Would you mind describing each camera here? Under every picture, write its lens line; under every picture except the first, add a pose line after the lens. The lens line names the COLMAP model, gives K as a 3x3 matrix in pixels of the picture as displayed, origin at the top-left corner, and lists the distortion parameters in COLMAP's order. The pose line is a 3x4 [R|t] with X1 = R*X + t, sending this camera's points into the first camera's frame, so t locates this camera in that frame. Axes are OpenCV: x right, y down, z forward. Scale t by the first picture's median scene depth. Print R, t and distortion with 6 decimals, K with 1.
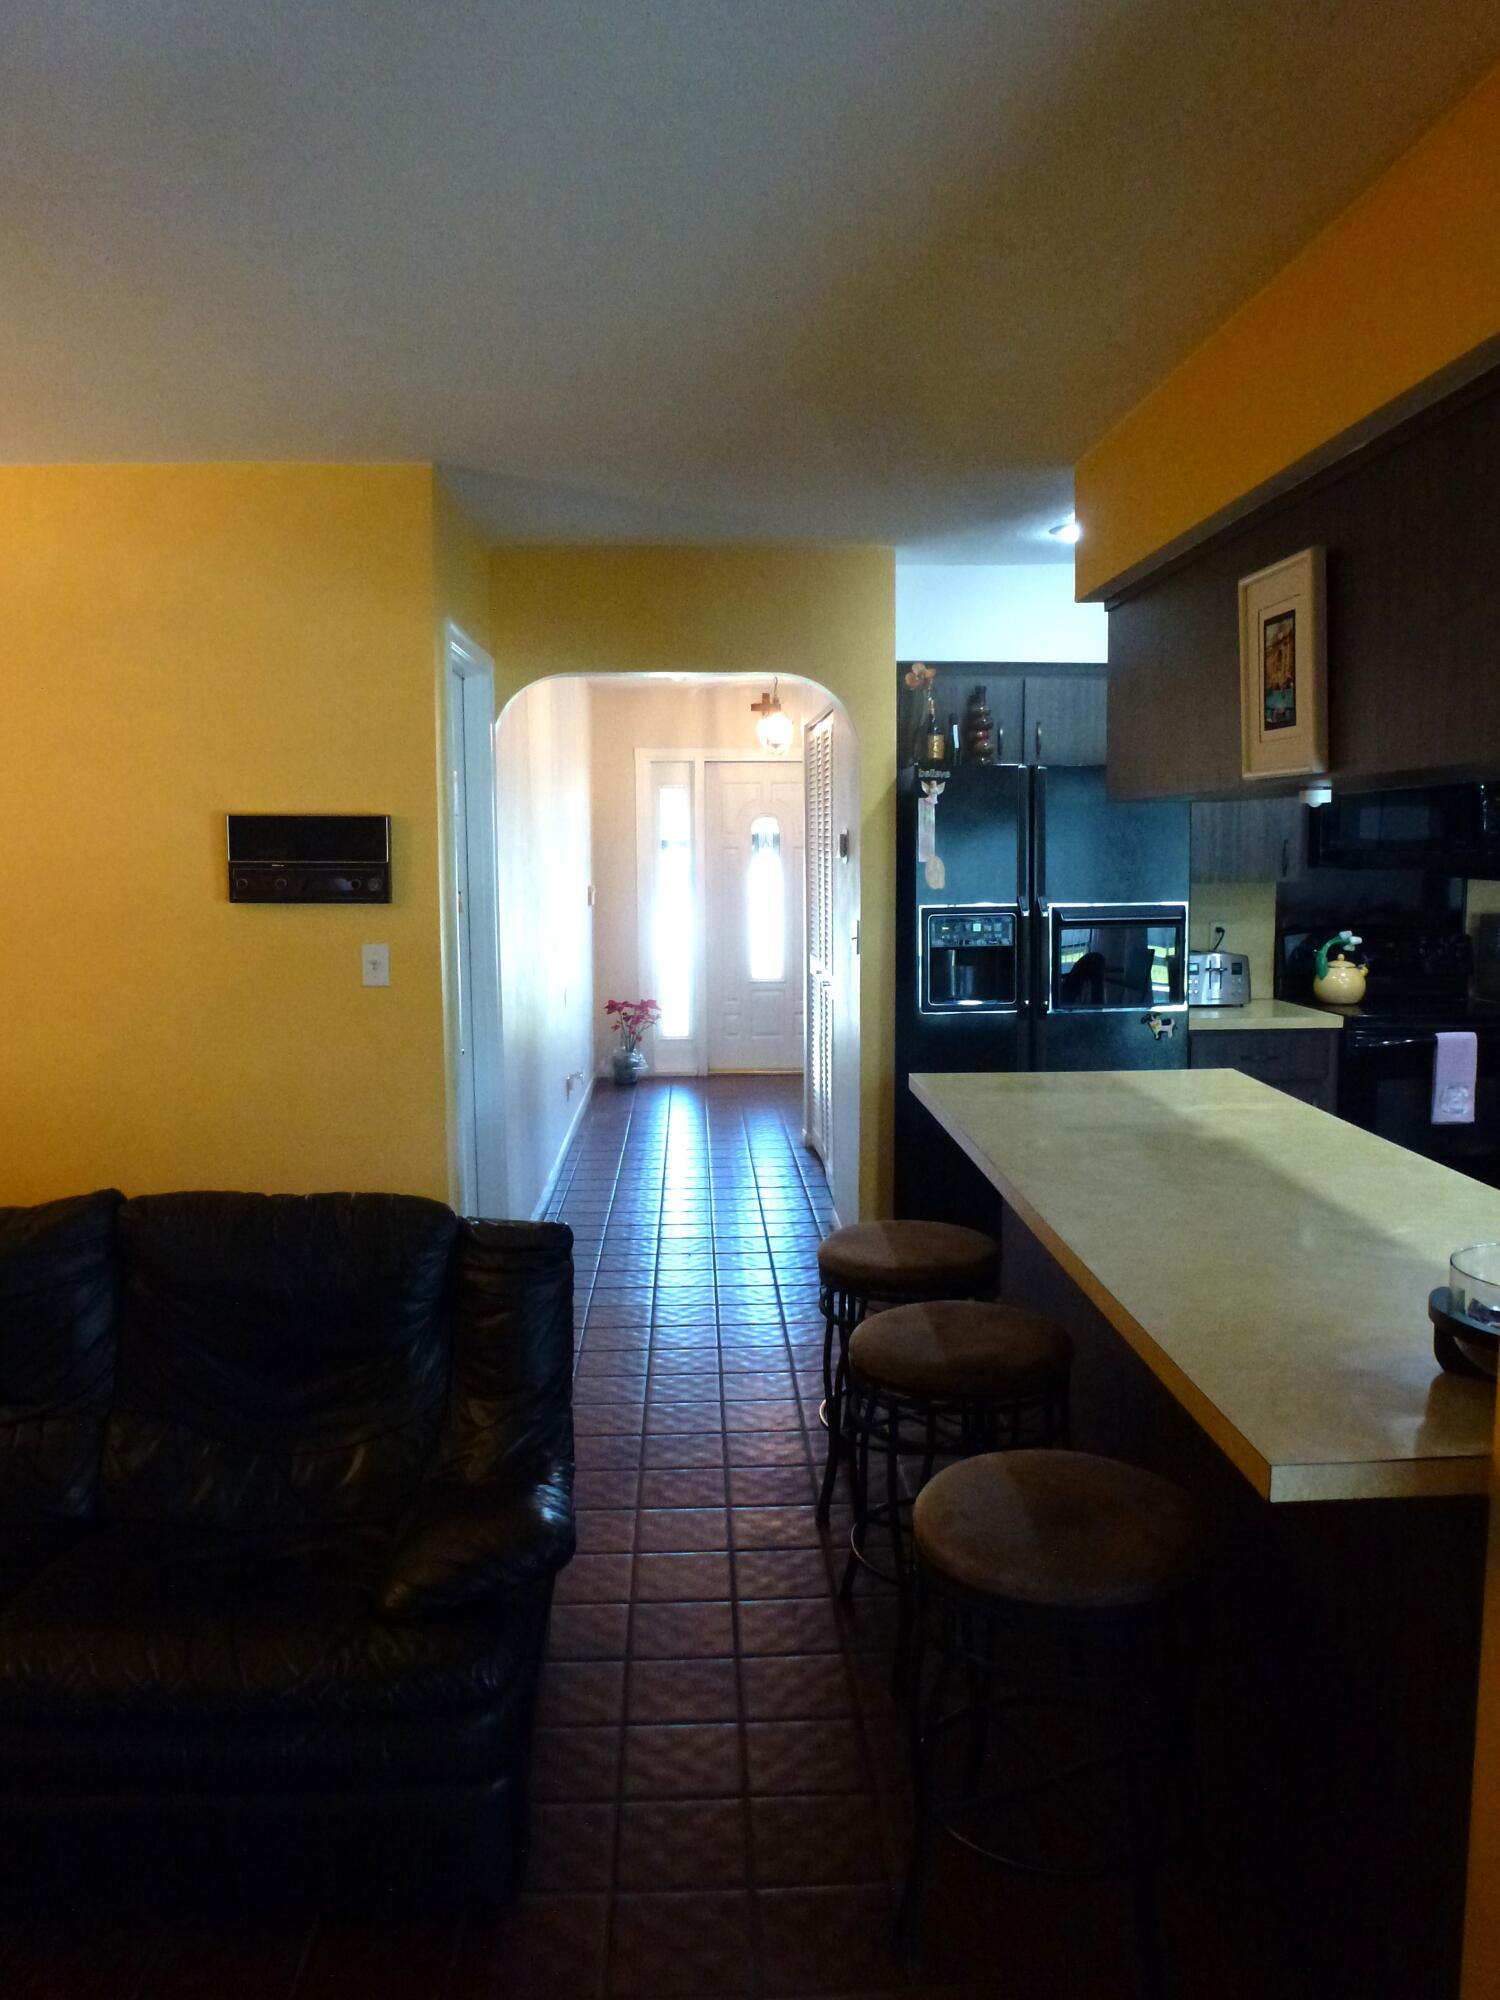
lens RADIAL K [[1468.2, 0, 750.0], [0, 1468.2, 1000.0], [0, 0, 1]] dist [-0.048637, 0.000326]
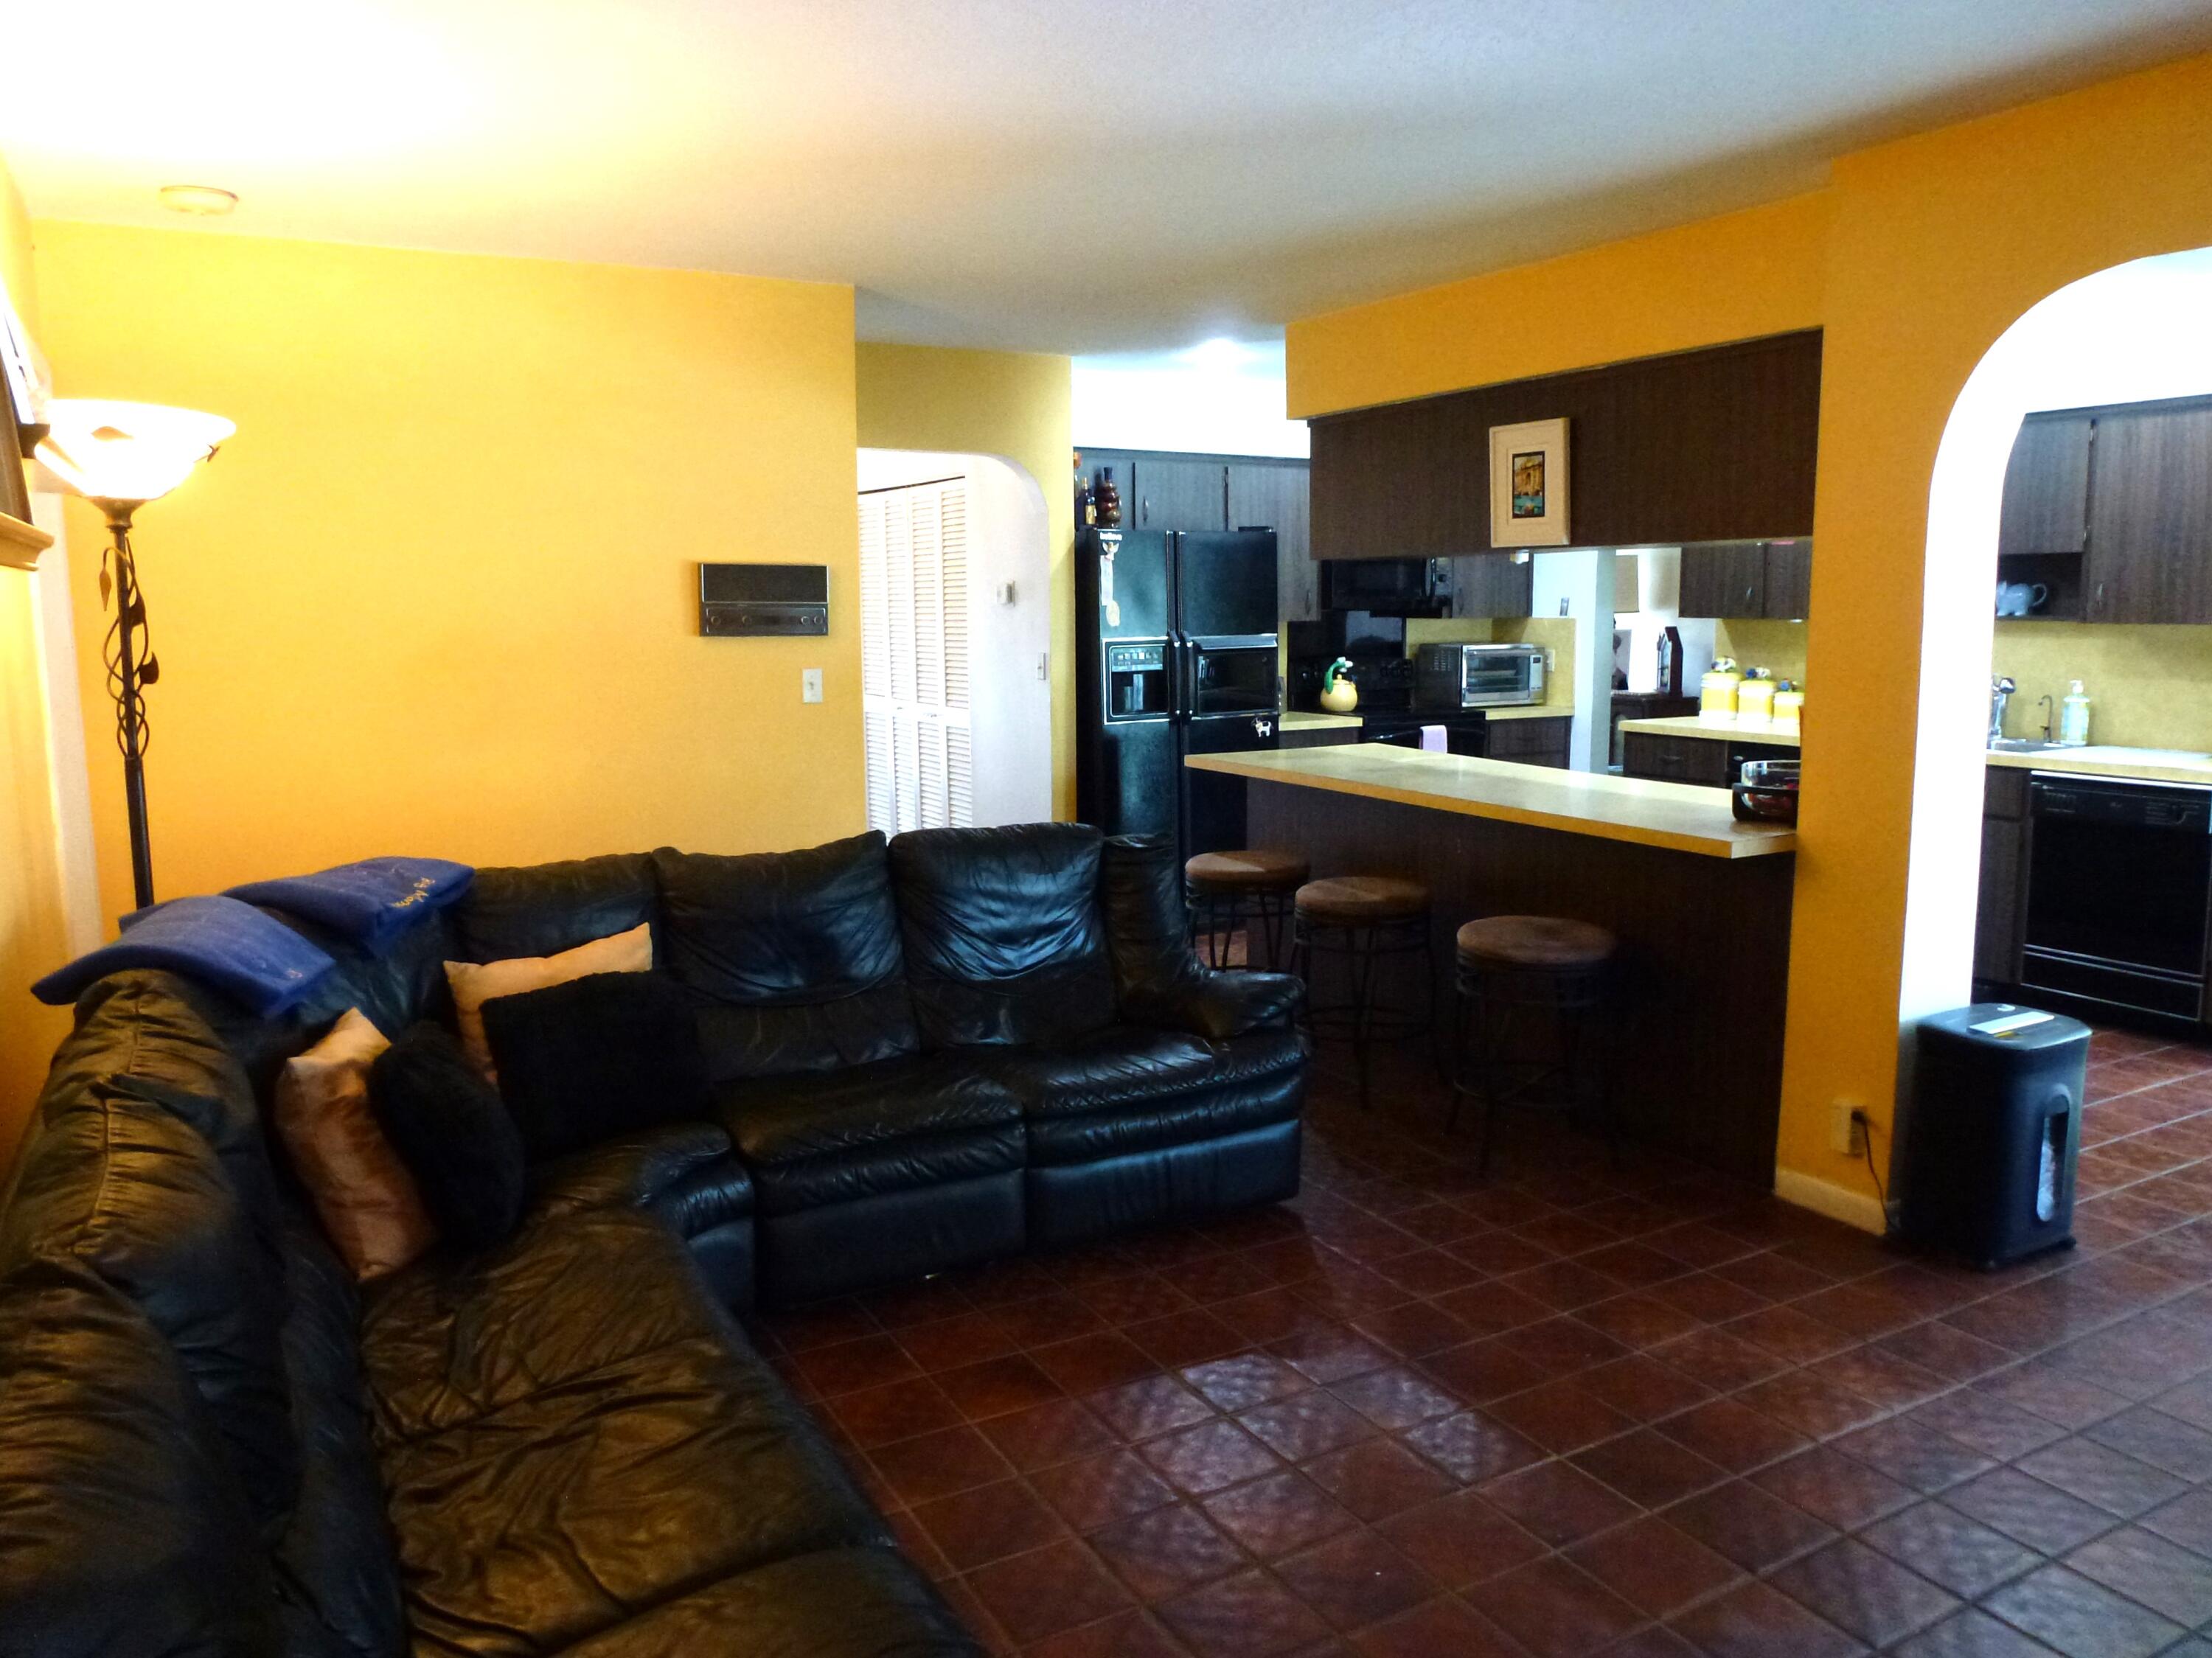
lens RADIAL K [[1579.2, 0, 1106.0], [0, 1579.2, 829.0], [0, 0, 1]] dist [-0.047025, 0.003458]
pose [[0.897764, -0.064266, 0.435762, -0.496892], [0.049225, 0.997740, 0.045734, 0.038656], [-0.437717, -0.019608, 0.898899, -0.249996]]
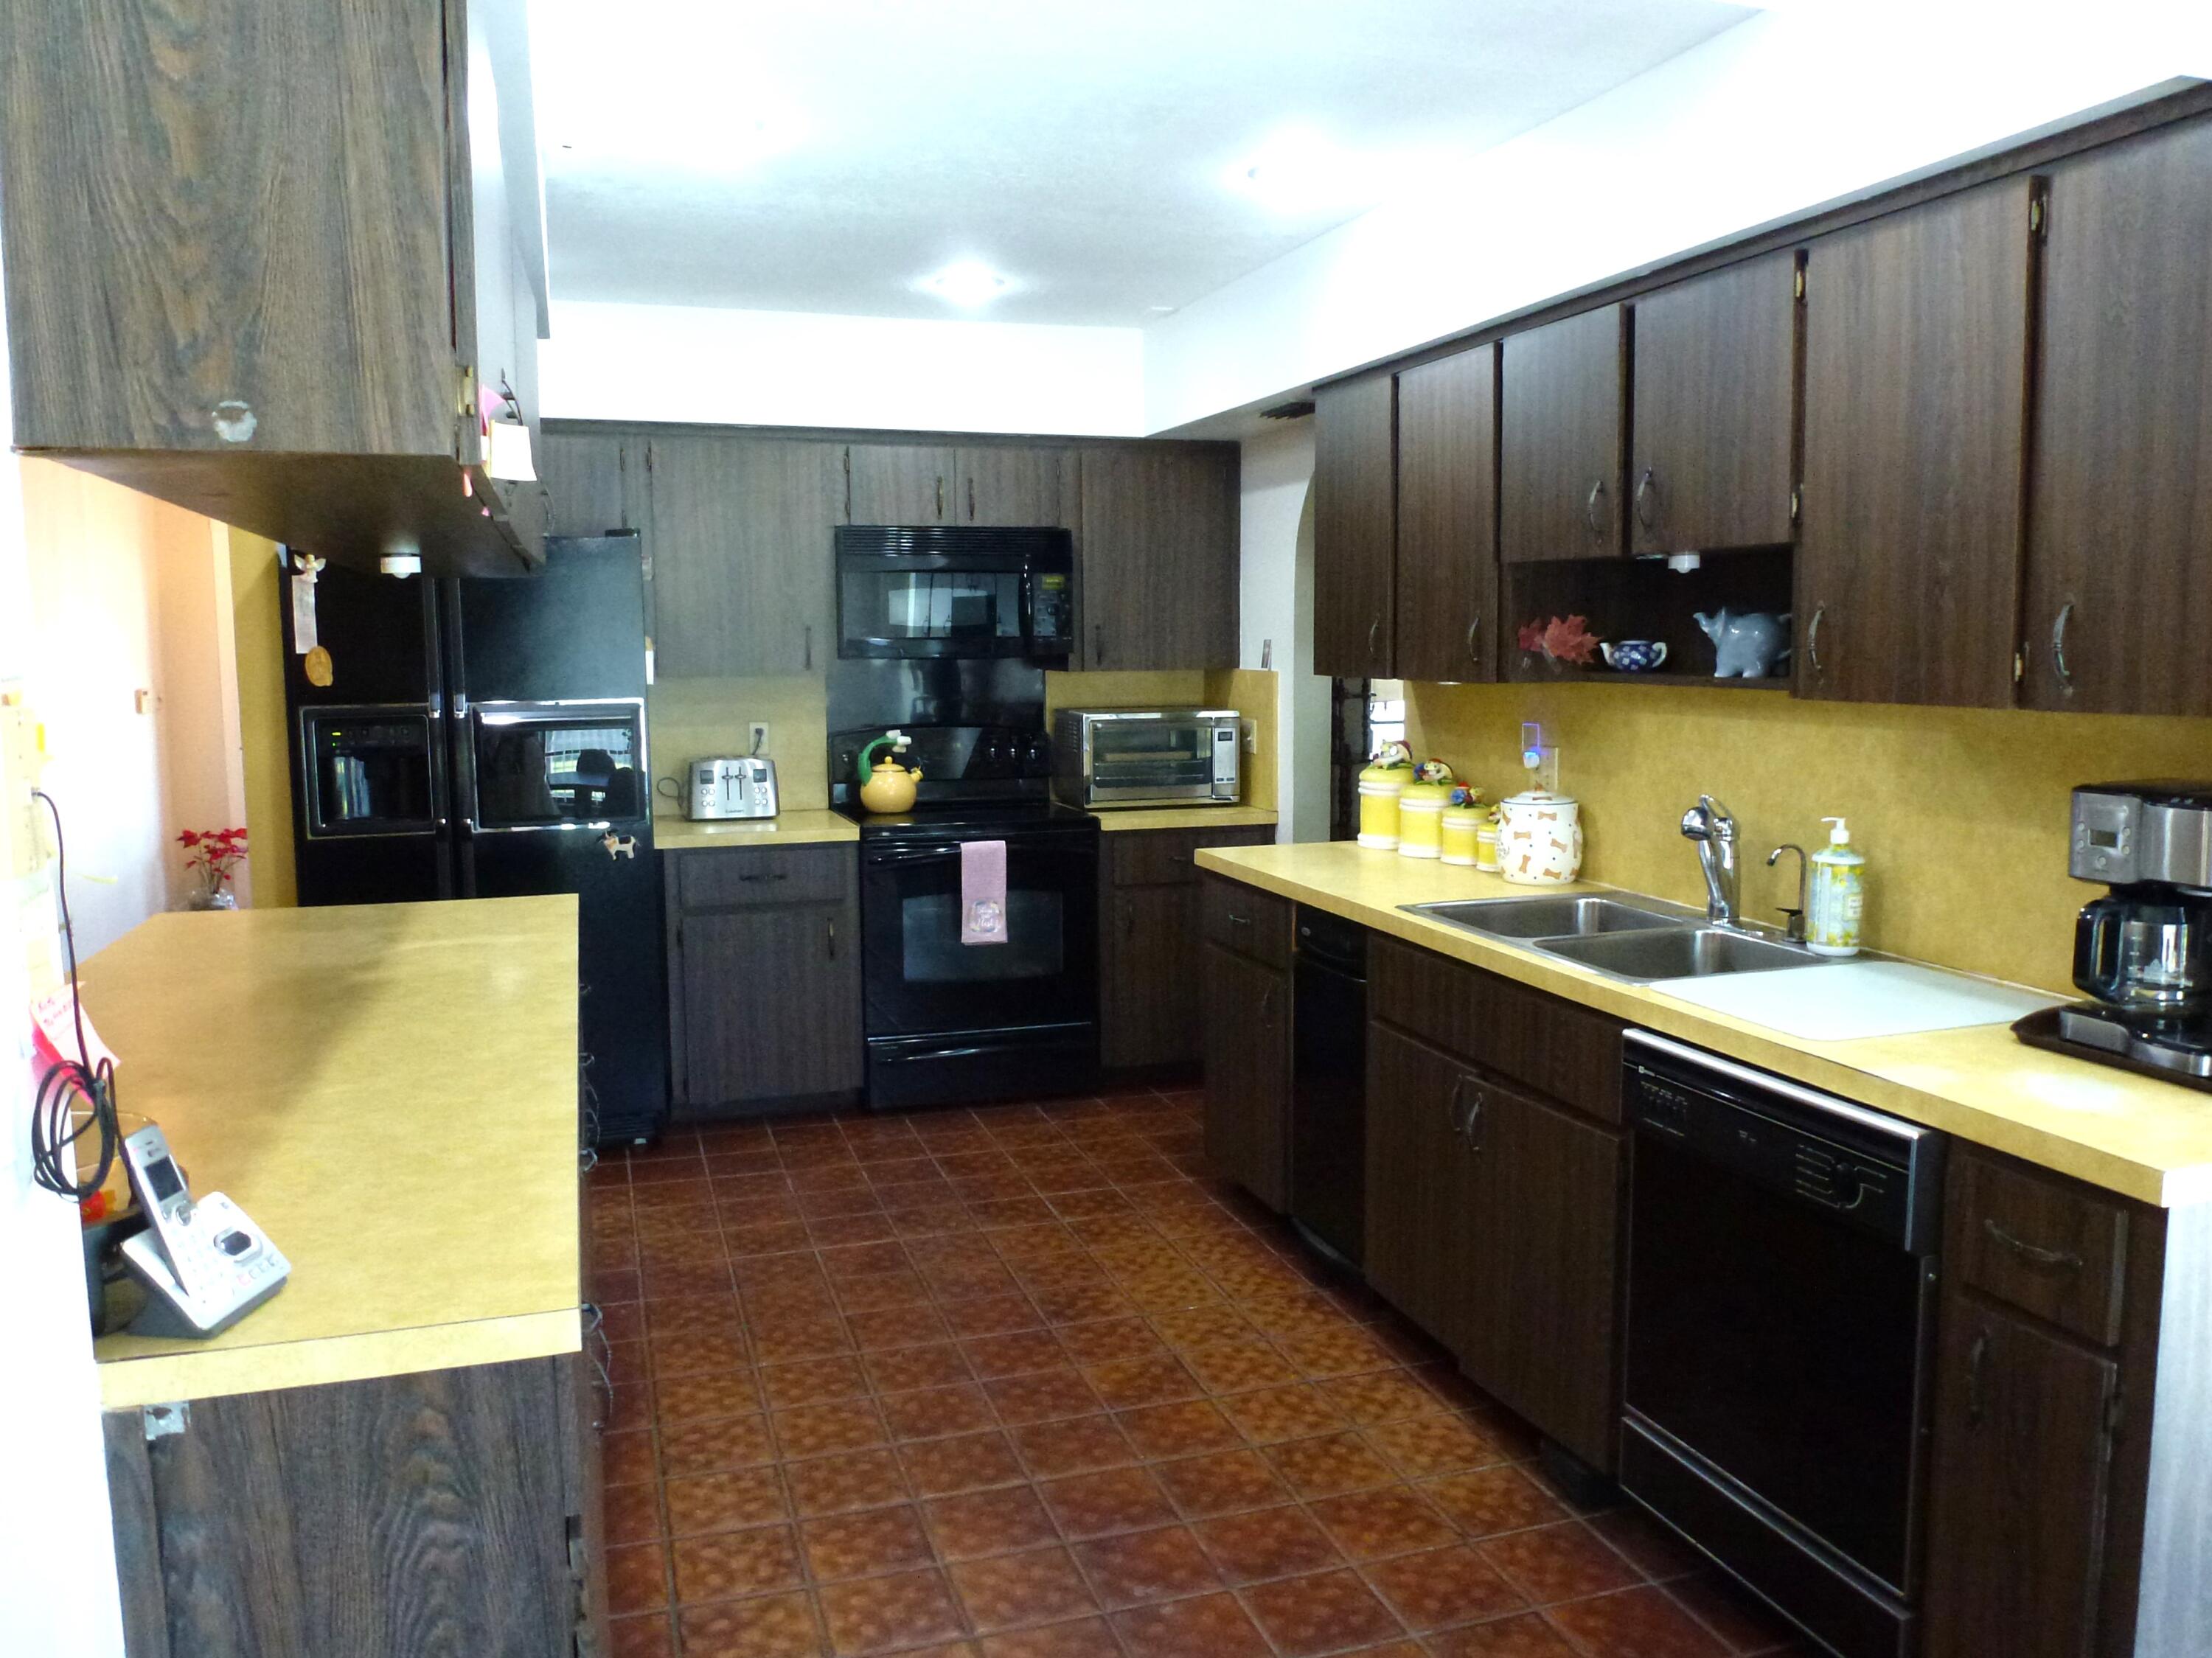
lens RADIAL K [[1641.8, 0, 1106.0], [0, 1641.8, 829.0], [0, 0, 1]] dist [-0.060665, -0.001717]
pose [[0.963052, -0.028051, 0.267849, 0.305844], [0.026161, 0.999601, 0.010626, 0.006127], [-0.268040, -0.003227, 0.963402, 0.007576]]
